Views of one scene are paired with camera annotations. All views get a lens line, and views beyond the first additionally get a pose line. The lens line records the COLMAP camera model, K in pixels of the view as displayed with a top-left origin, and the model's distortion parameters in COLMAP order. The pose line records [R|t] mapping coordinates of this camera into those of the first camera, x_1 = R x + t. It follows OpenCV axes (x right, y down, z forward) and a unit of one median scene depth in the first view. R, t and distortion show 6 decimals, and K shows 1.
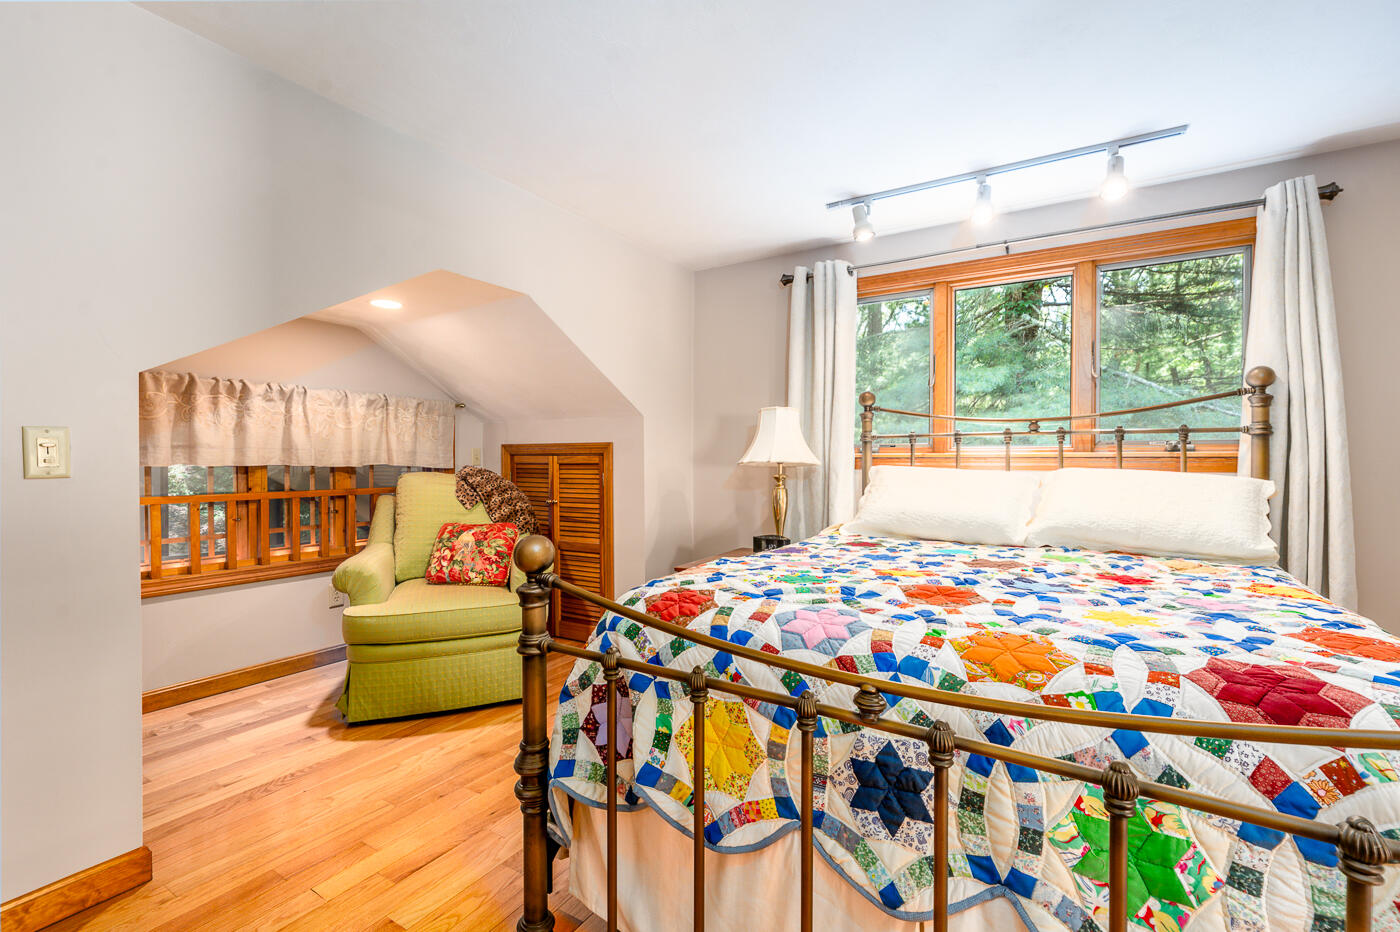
lens RADIAL K [[610.0, 0, 697.4], [0, 610.0, 465.1], [0, 0, 1]] dist [0.001303, -0.000528]
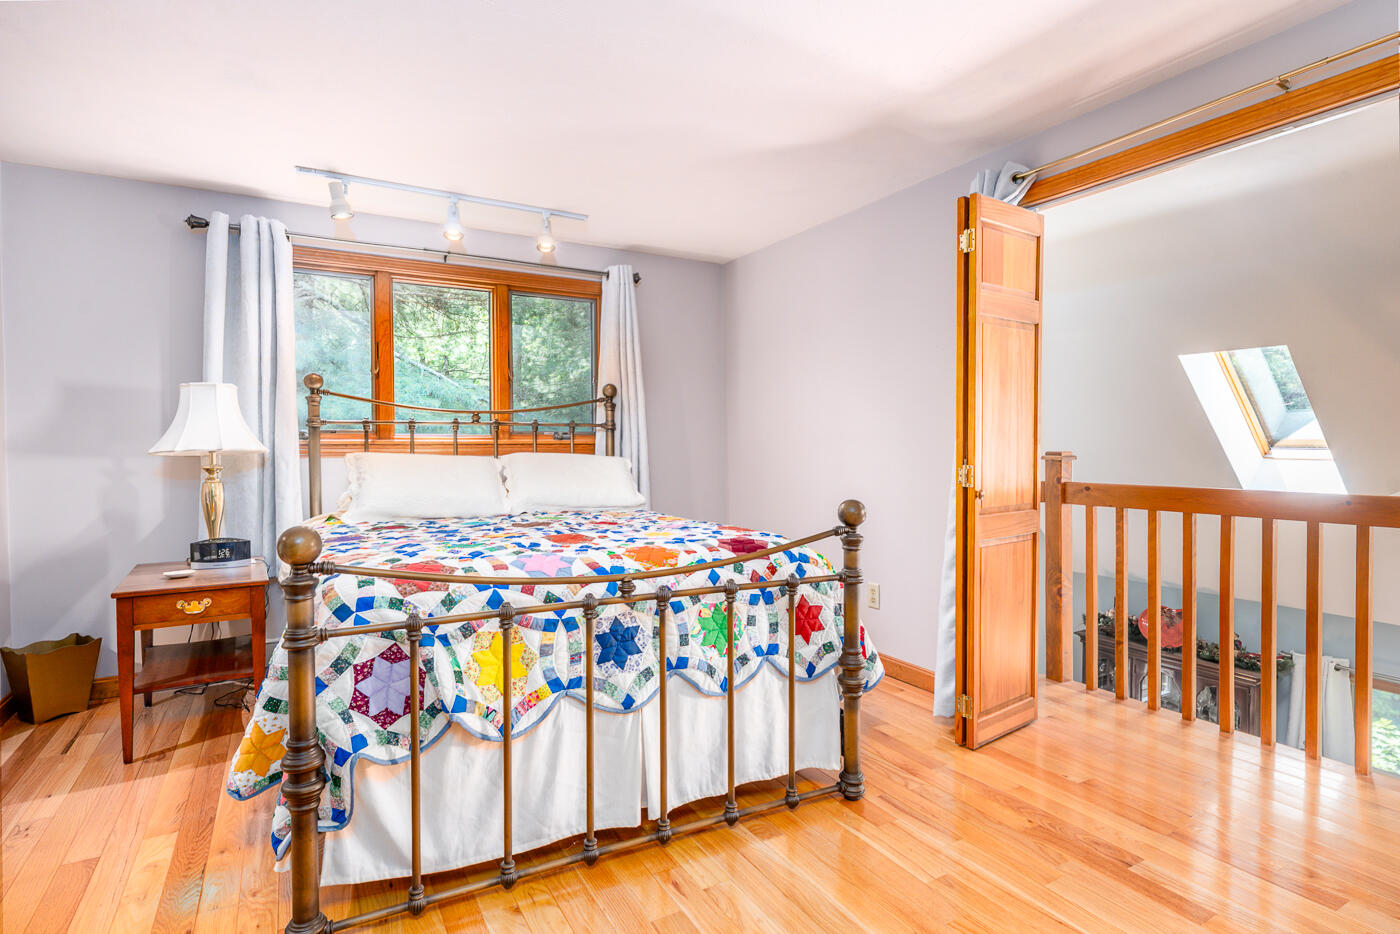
lens RADIAL K [[739.1, 0, 699.3], [0, 739.1, 465.6], [0, 0, 1]] dist [0.013875, 0.000764]
pose [[0.474430, -0.027117, 0.879876, -0.593945], [0.012600, 0.999632, 0.024014, 0.000197], [-0.880203, -0.000307, 0.474597, -0.065938]]
